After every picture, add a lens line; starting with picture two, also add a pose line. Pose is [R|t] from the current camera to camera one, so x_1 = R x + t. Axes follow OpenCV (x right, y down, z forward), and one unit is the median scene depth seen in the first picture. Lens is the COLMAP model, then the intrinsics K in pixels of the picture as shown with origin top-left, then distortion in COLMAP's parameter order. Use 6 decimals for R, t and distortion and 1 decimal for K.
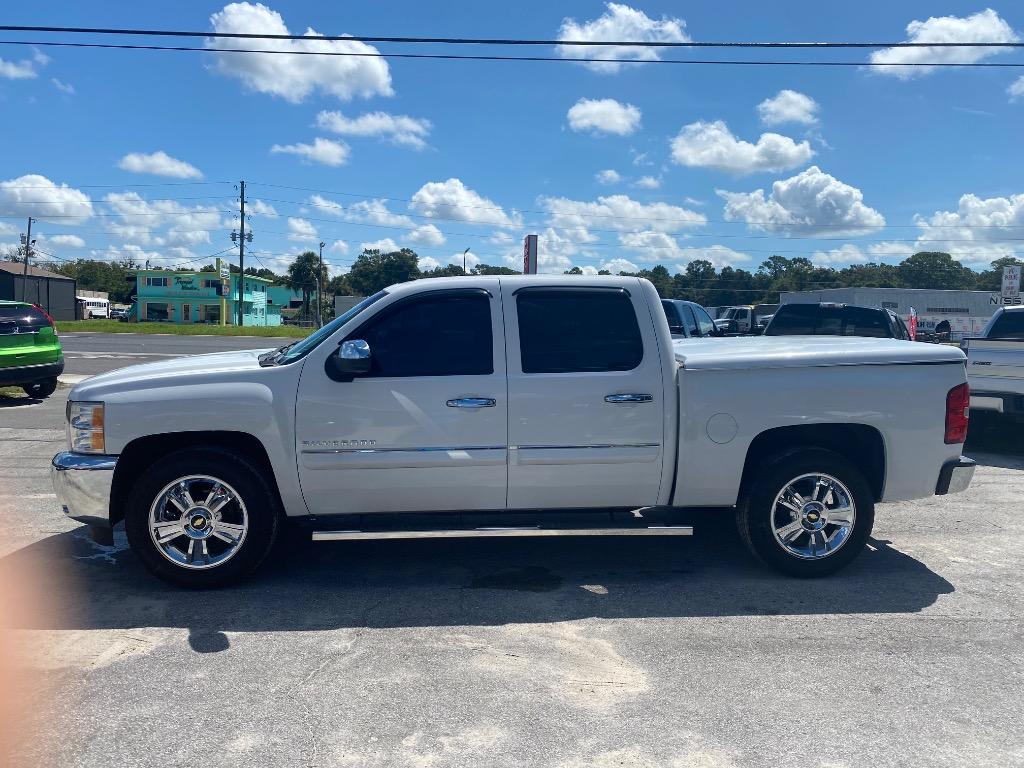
lens RADIAL K [[780.4, 0, 521.4], [0, 780.4, 365.7], [0, 0, 1]] dist [0.033415, -0.040800]
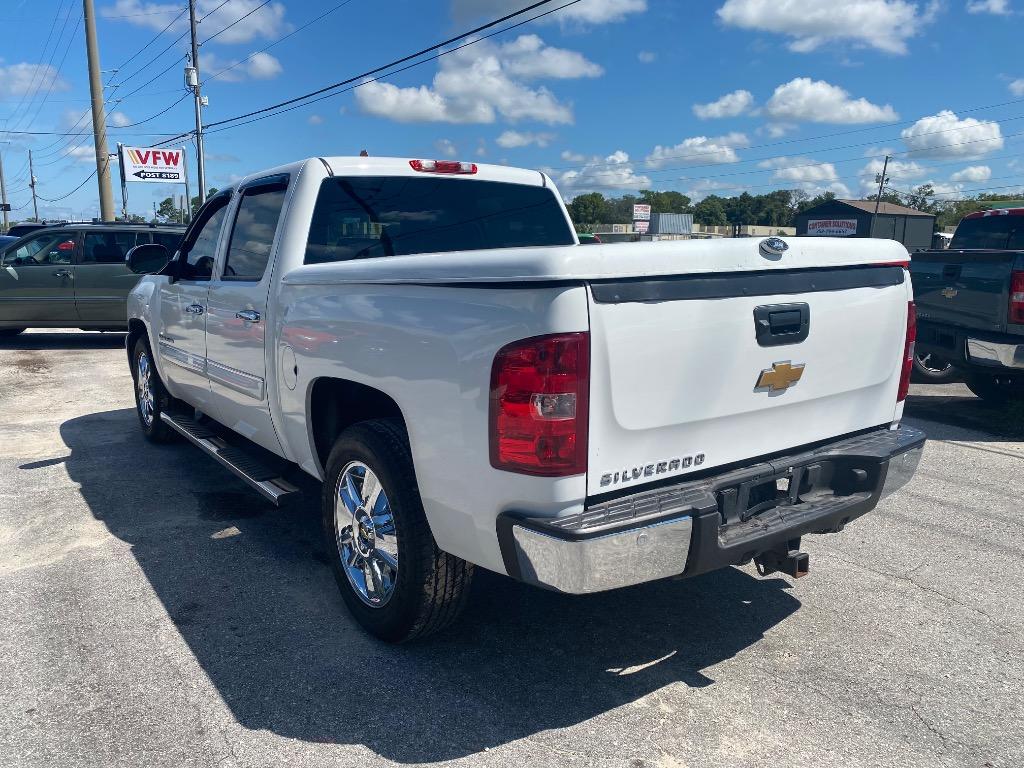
lens RADIAL K [[780.4, 0, 512.3], [0, 780.4, 396.2], [0, 0, 1]] dist [0.033415, -0.040800]
pose [[0.504540, 0.150139, -0.850234, 1.017453], [-0.051133, 0.988232, 0.144165, -0.005925], [0.861873, -0.029261, 0.506279, 0.877168]]
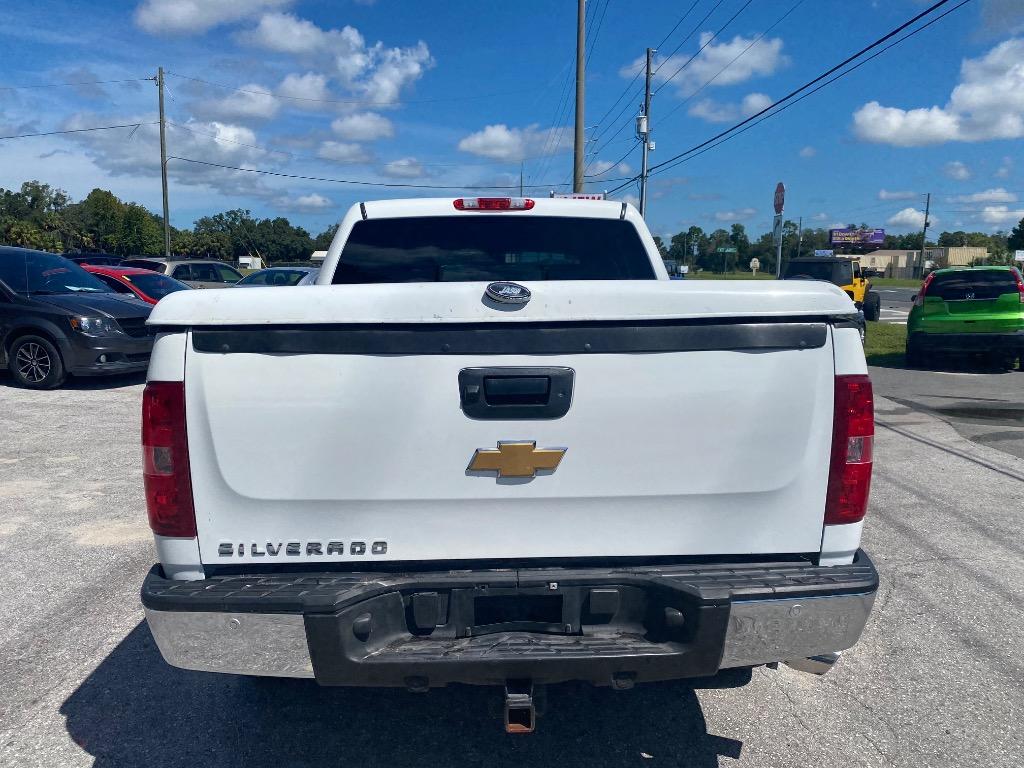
lens RADIAL K [[780.4, 0, 515.5], [0, 780.4, 394.6], [0, 0, 1]] dist [0.033415, -0.040800]
pose [[-0.050661, 0.132490, -0.989889, 1.054510], [-0.068876, 0.988338, 0.135808, -0.043230], [0.996338, 0.075060, -0.040945, 1.347735]]
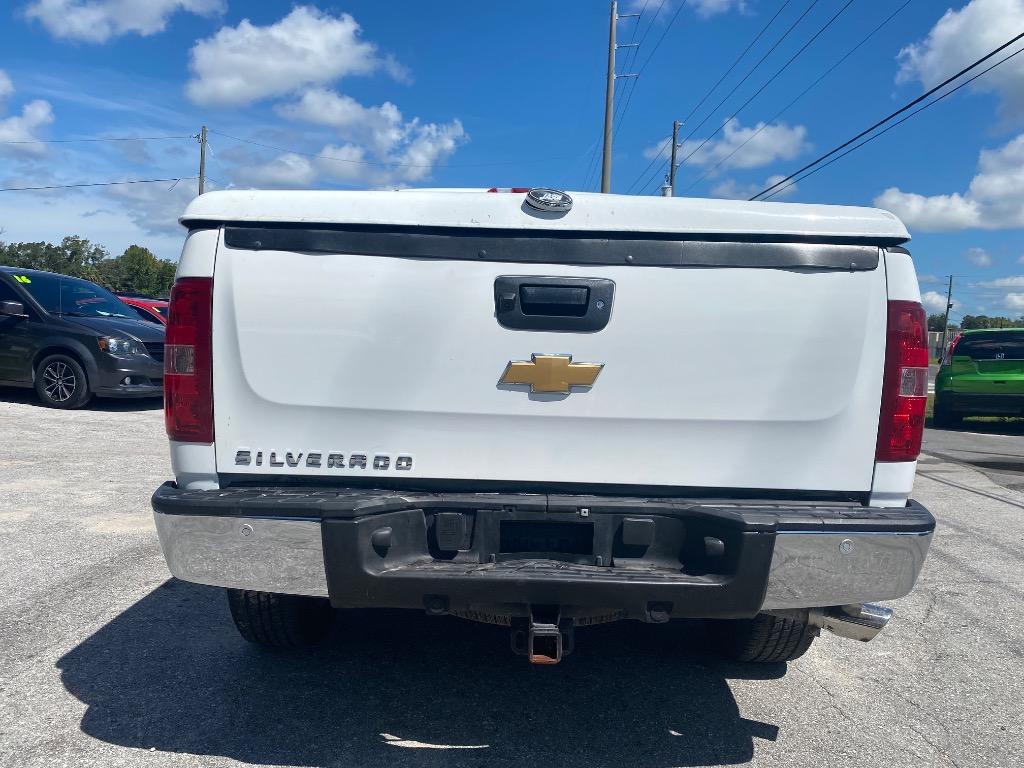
lens RADIAL K [[780.4, 0, 515.7], [0, 780.4, 393.3], [0, 0, 1]] dist [0.033415, -0.040800]
pose [[-0.076455, 0.042557, -0.996164, 1.044804], [-0.104542, 0.993240, 0.050456, 0.042883], [0.991577, 0.107999, -0.071490, 1.345422]]
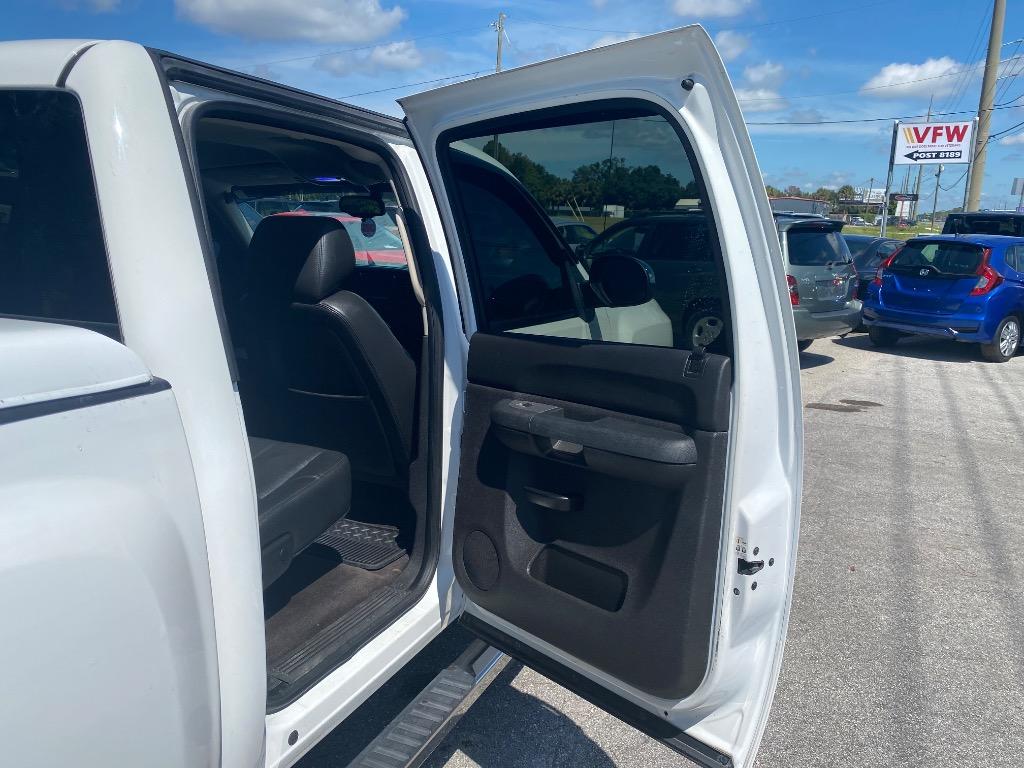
lens RADIAL K [[780.4, 0, 507.0], [0, 780.4, 401.6], [0, 0, 1]] dist [0.033415, -0.040800]
pose [[-0.497933, 0.167115, -0.850961, 0.350846], [-0.089796, 0.966047, 0.242259, -0.098973], [0.862554, 0.197042, -0.466021, 1.718760]]
